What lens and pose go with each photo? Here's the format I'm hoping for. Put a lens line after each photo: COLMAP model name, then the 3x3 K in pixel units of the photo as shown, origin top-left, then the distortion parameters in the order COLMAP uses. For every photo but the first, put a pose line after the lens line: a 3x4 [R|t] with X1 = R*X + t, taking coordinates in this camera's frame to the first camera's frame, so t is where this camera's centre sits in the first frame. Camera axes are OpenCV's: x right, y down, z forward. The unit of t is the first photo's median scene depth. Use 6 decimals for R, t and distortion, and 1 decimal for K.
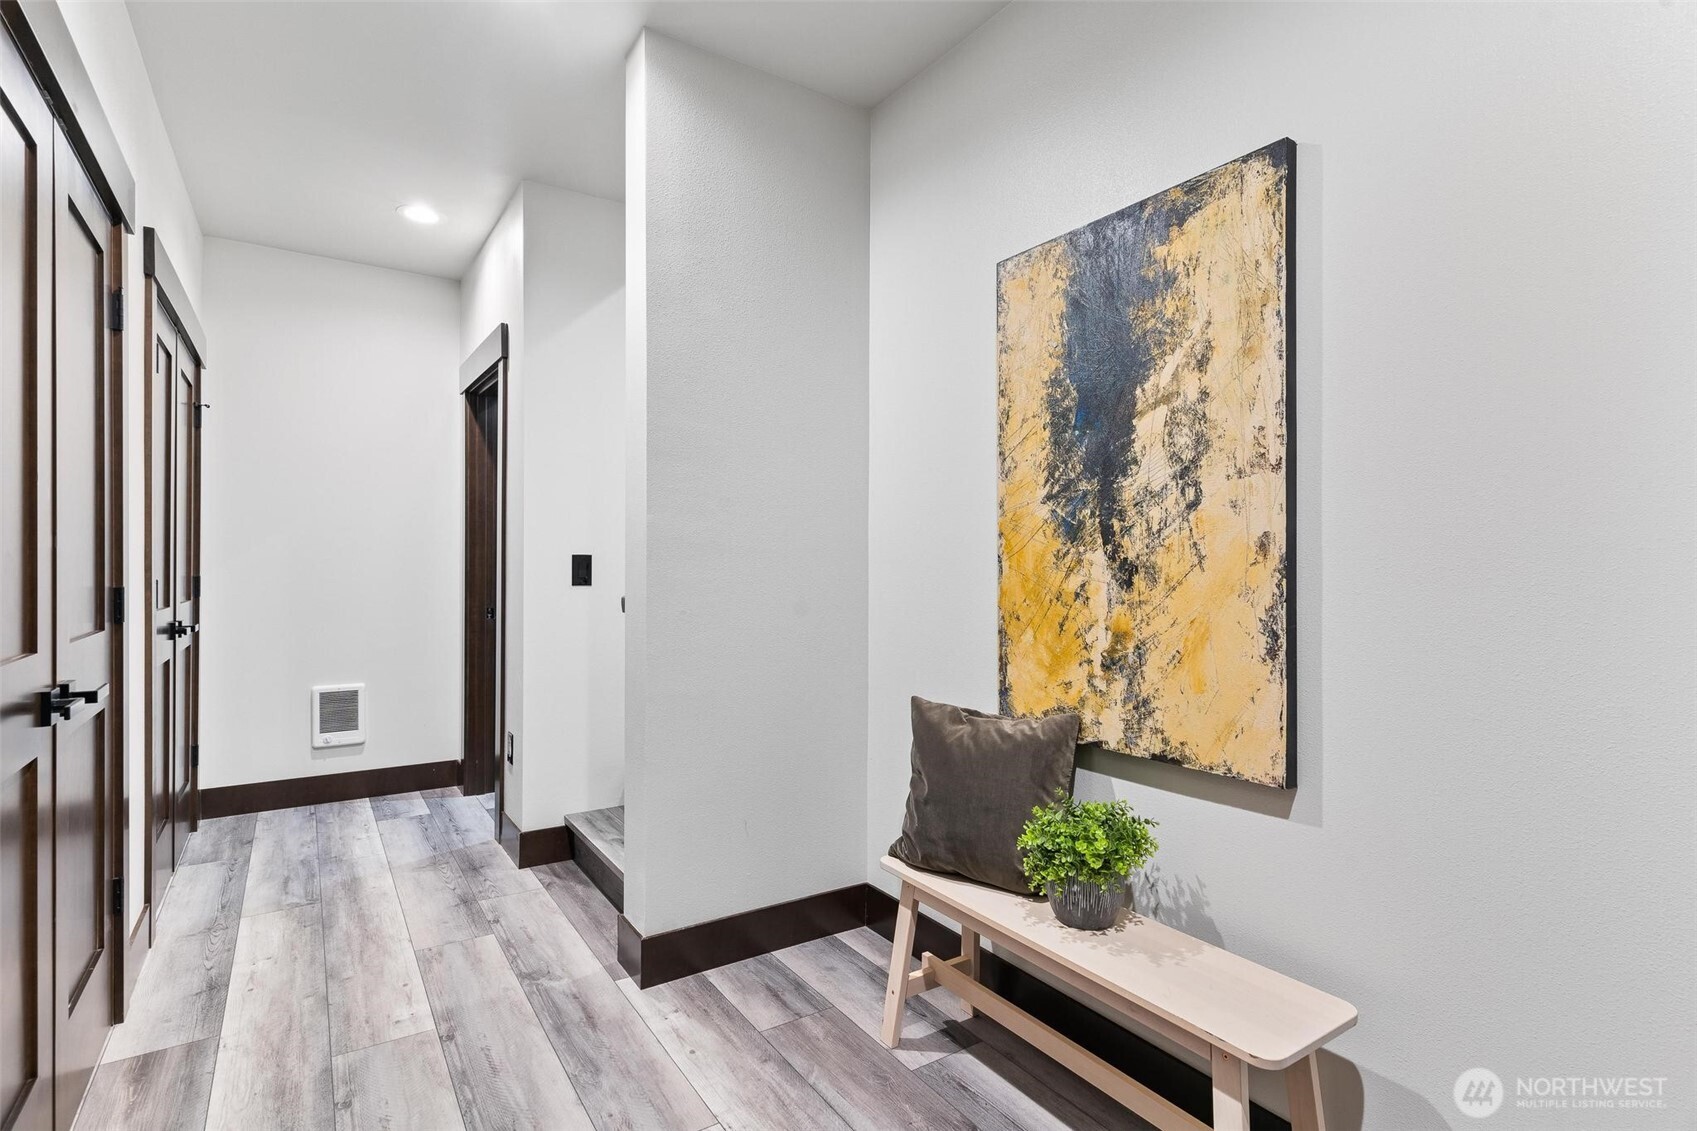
lens RADIAL K [[823.2, 0, 840.7], [0, 823.2, 567.4], [0, 0, 1]] dist [0.018444, -0.004032]
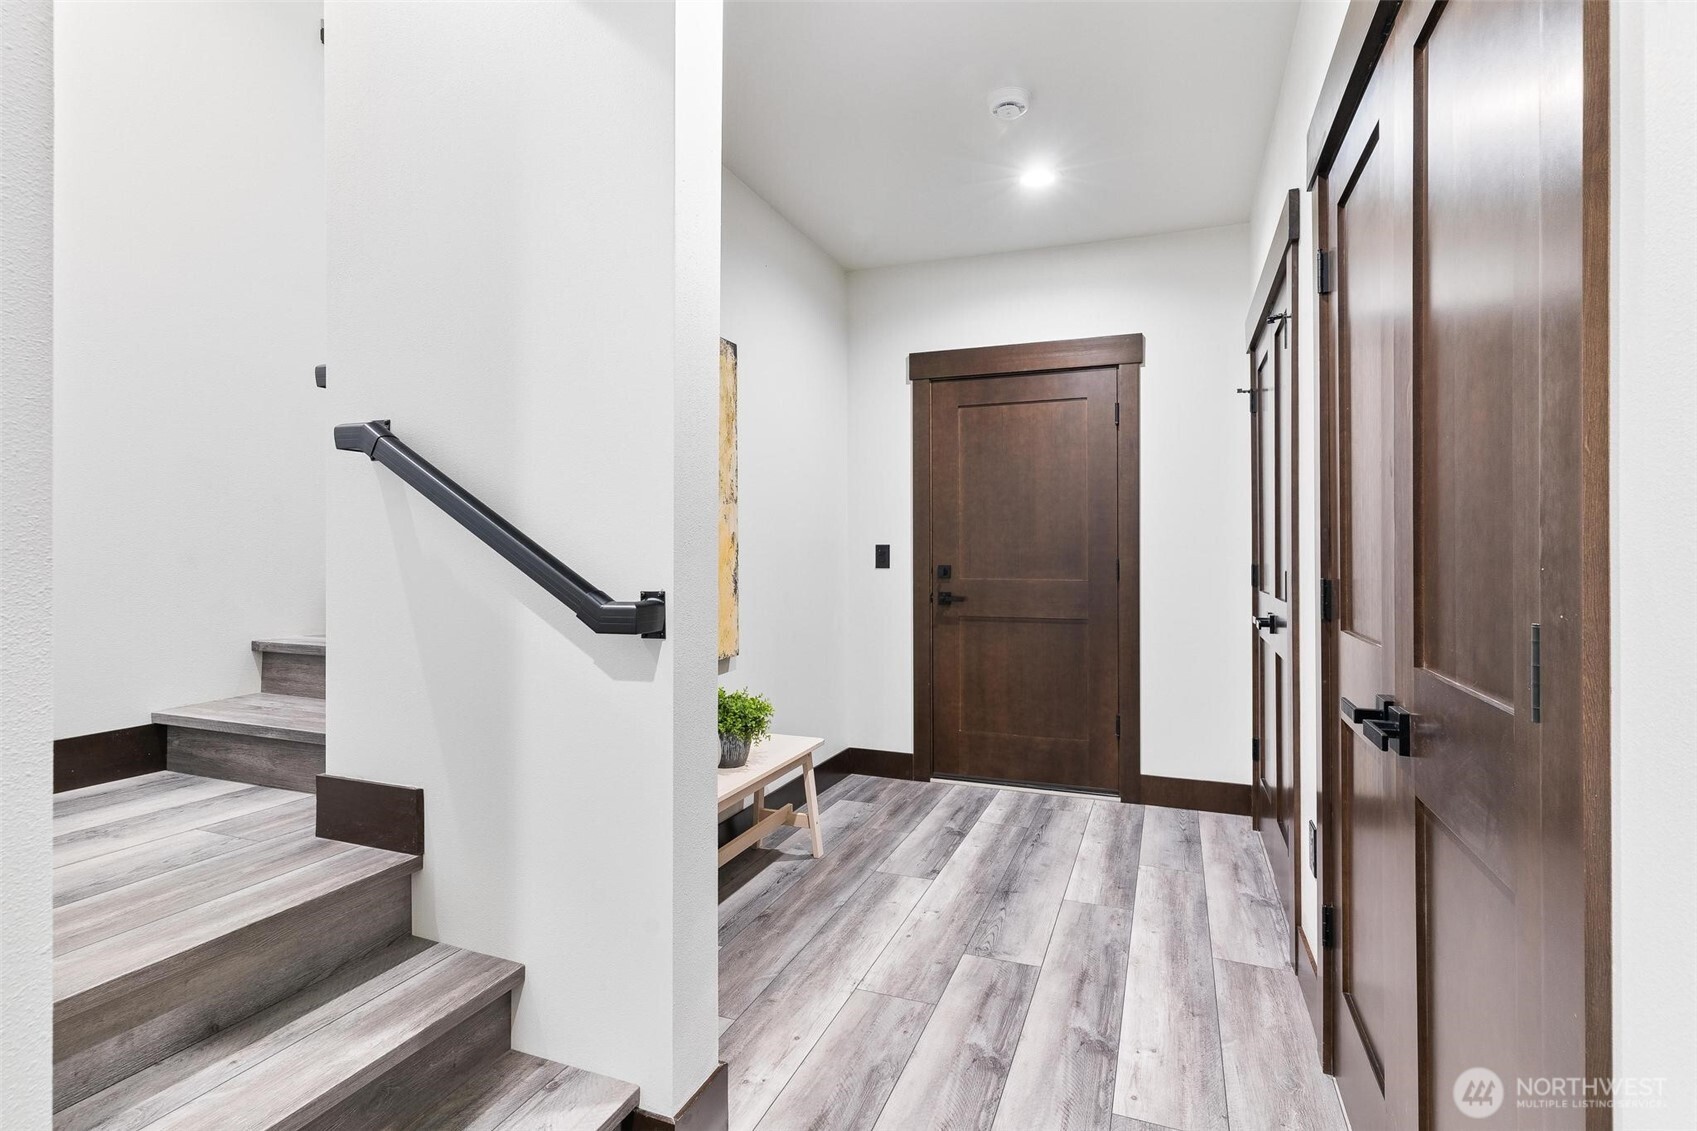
lens RADIAL K [[823.2, 0, 842.5], [0, 823.2, 548.8], [0, 0, 1]] dist [0.018444, -0.004032]
pose [[-0.569565, -0.010051, 0.821885, -1.130241], [0.001100, 0.999915, 0.012991, -0.023626], [-0.821946, 0.008303, -0.569505, 1.669767]]
